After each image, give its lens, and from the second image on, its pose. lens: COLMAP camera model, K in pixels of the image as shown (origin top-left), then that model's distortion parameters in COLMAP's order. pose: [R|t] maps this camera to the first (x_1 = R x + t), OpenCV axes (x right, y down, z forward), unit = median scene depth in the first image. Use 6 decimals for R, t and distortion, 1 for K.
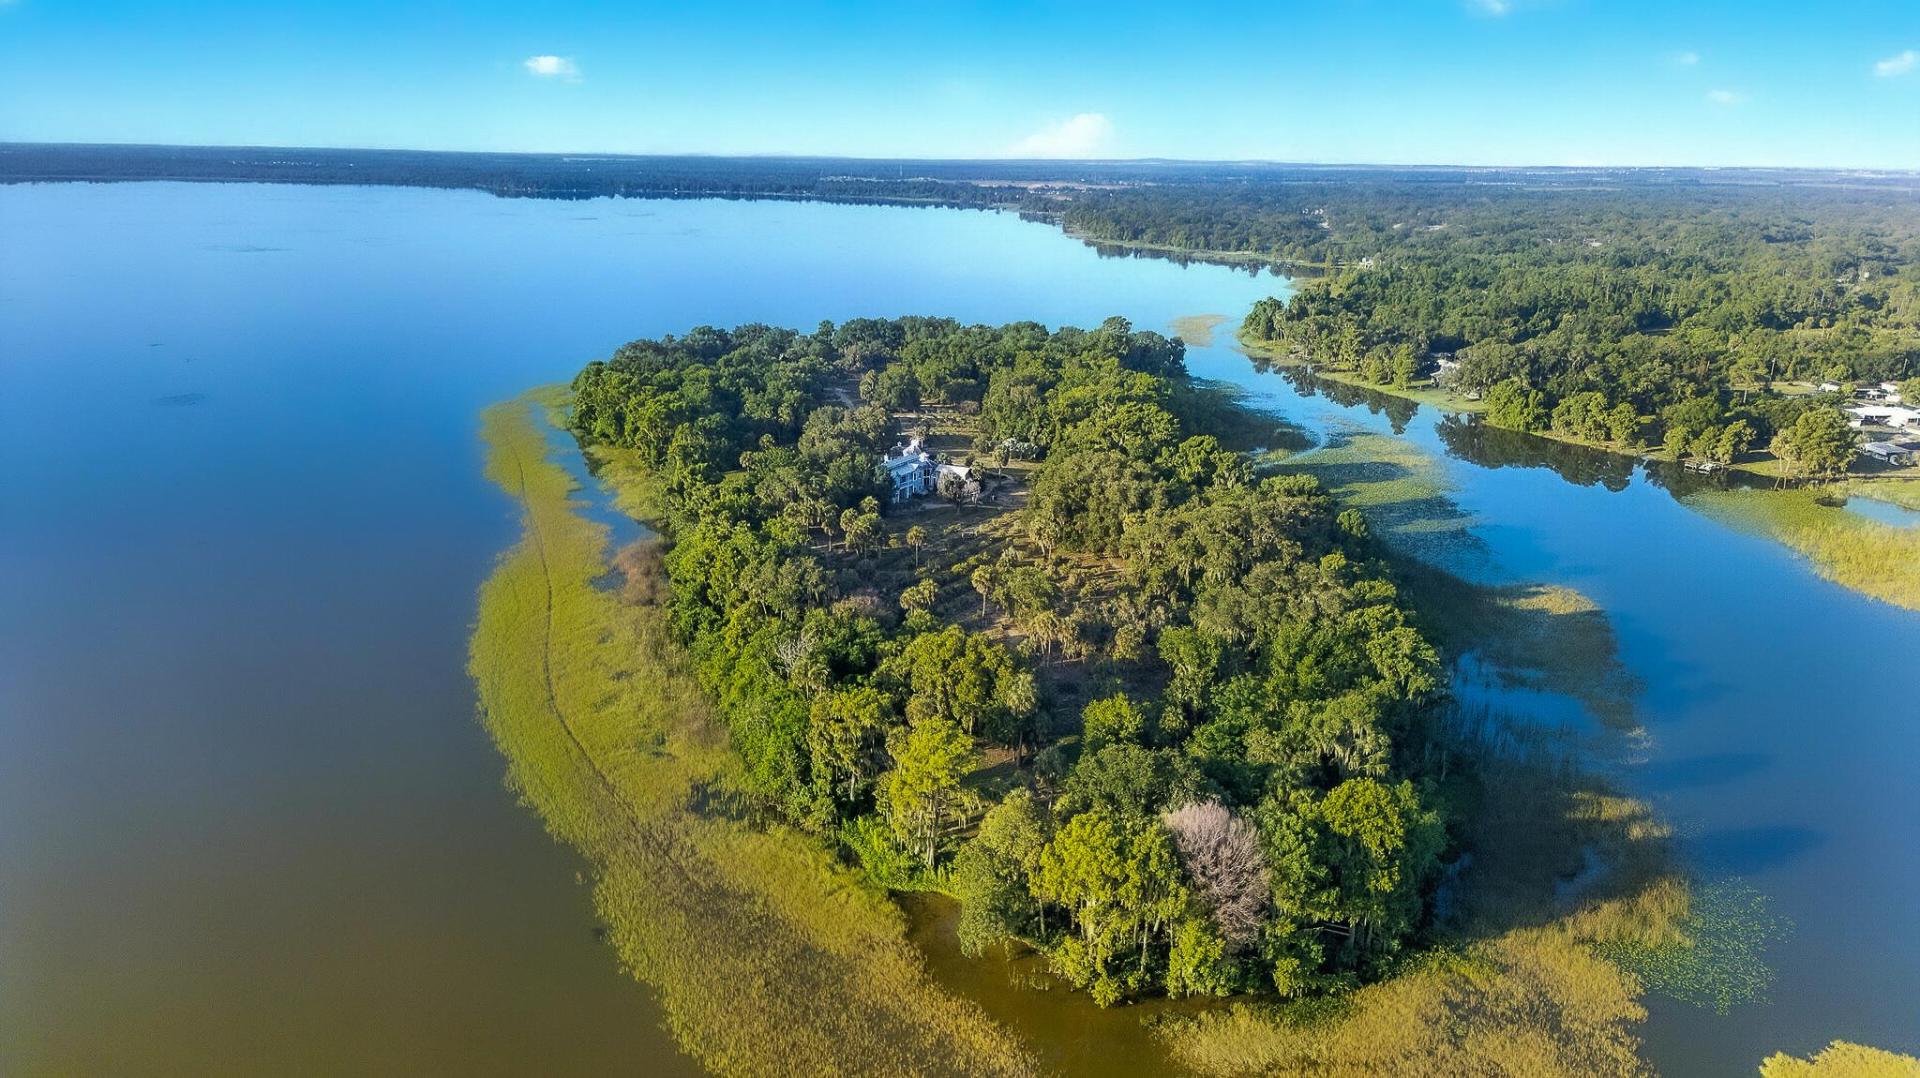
lens RADIAL K [[1347.4, 0, 970.9], [0, 1347.4, 545.8], [0, 0, 1]] dist [0.056581, -0.050633]
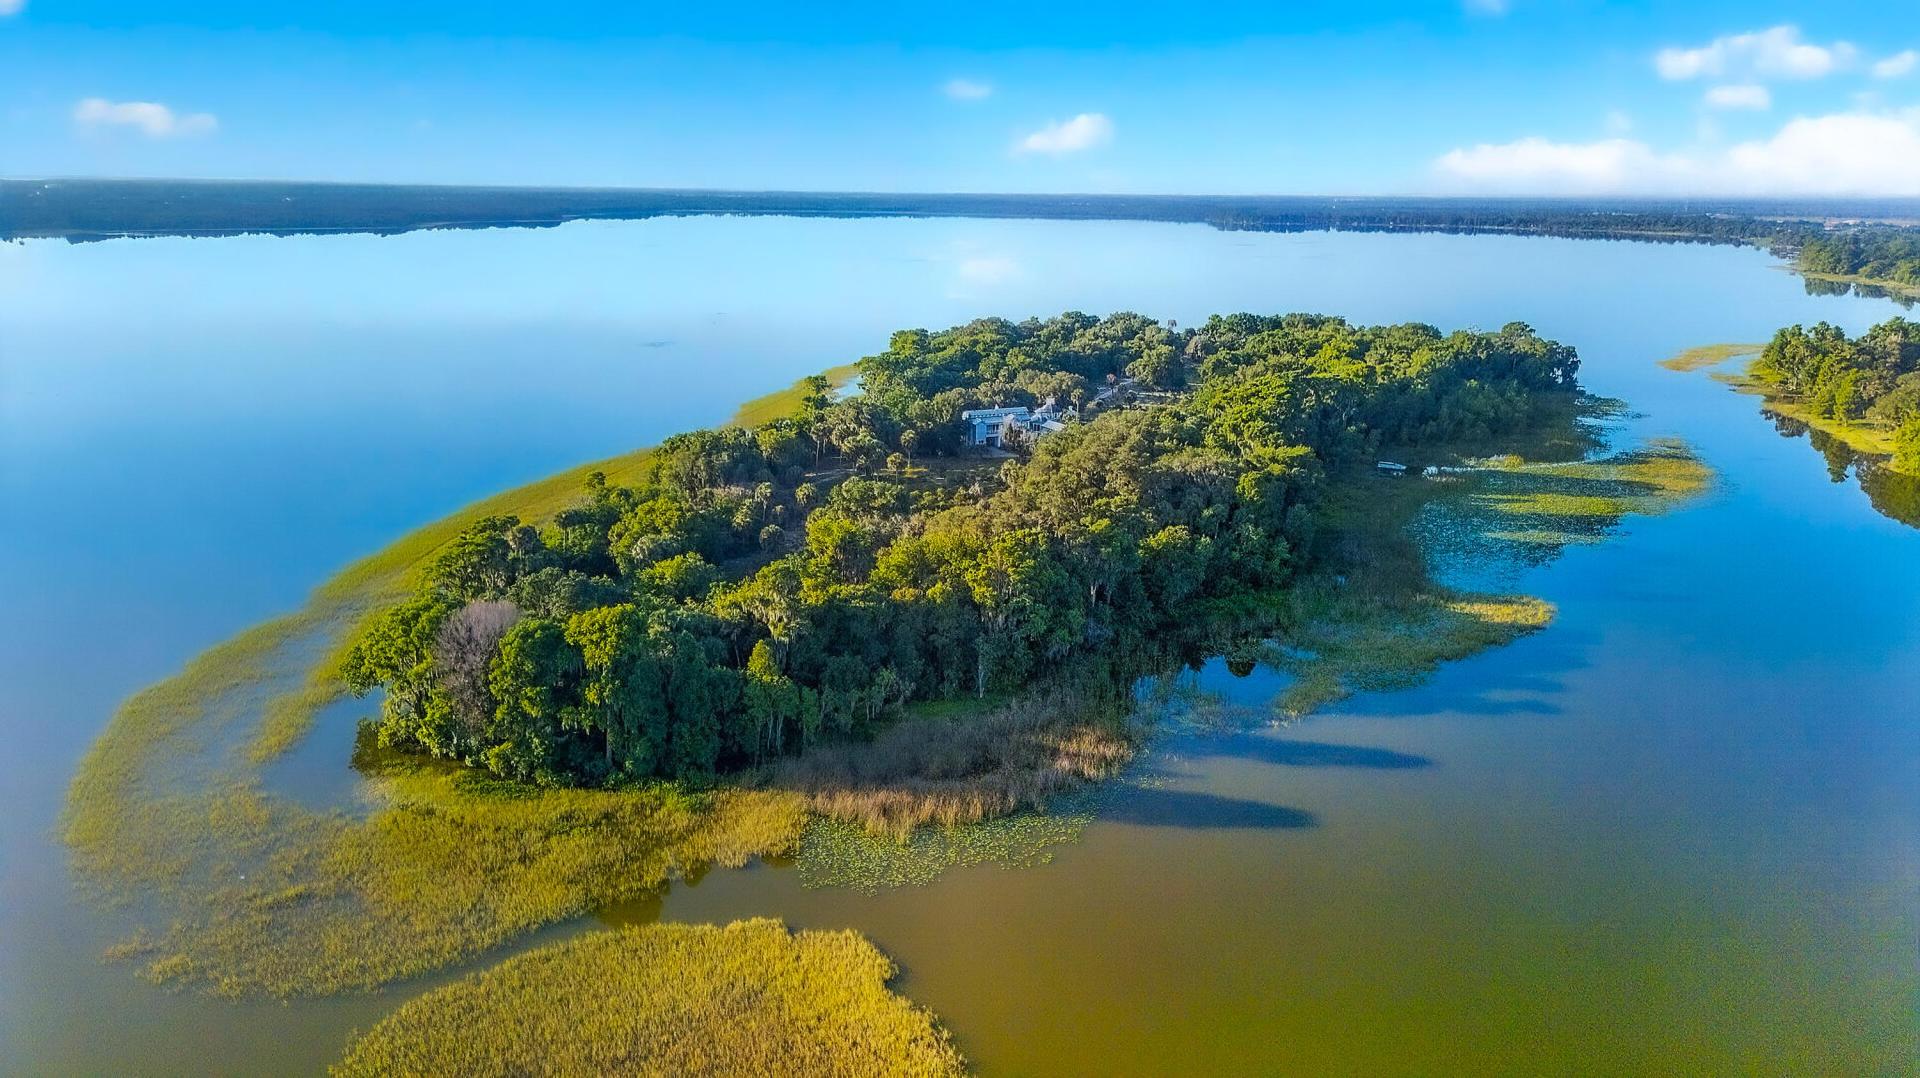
lens RADIAL K [[1359.3, 0, 960.0], [0, 1359.3, 539.0], [0, 0, 1]] dist [0.062578, -0.065561]
pose [[0.846971, 0.129933, -0.515518, 0.244676], [-0.148846, 0.988849, 0.004686, 0.017933], [0.510378, 0.072764, 0.856866, 0.048069]]
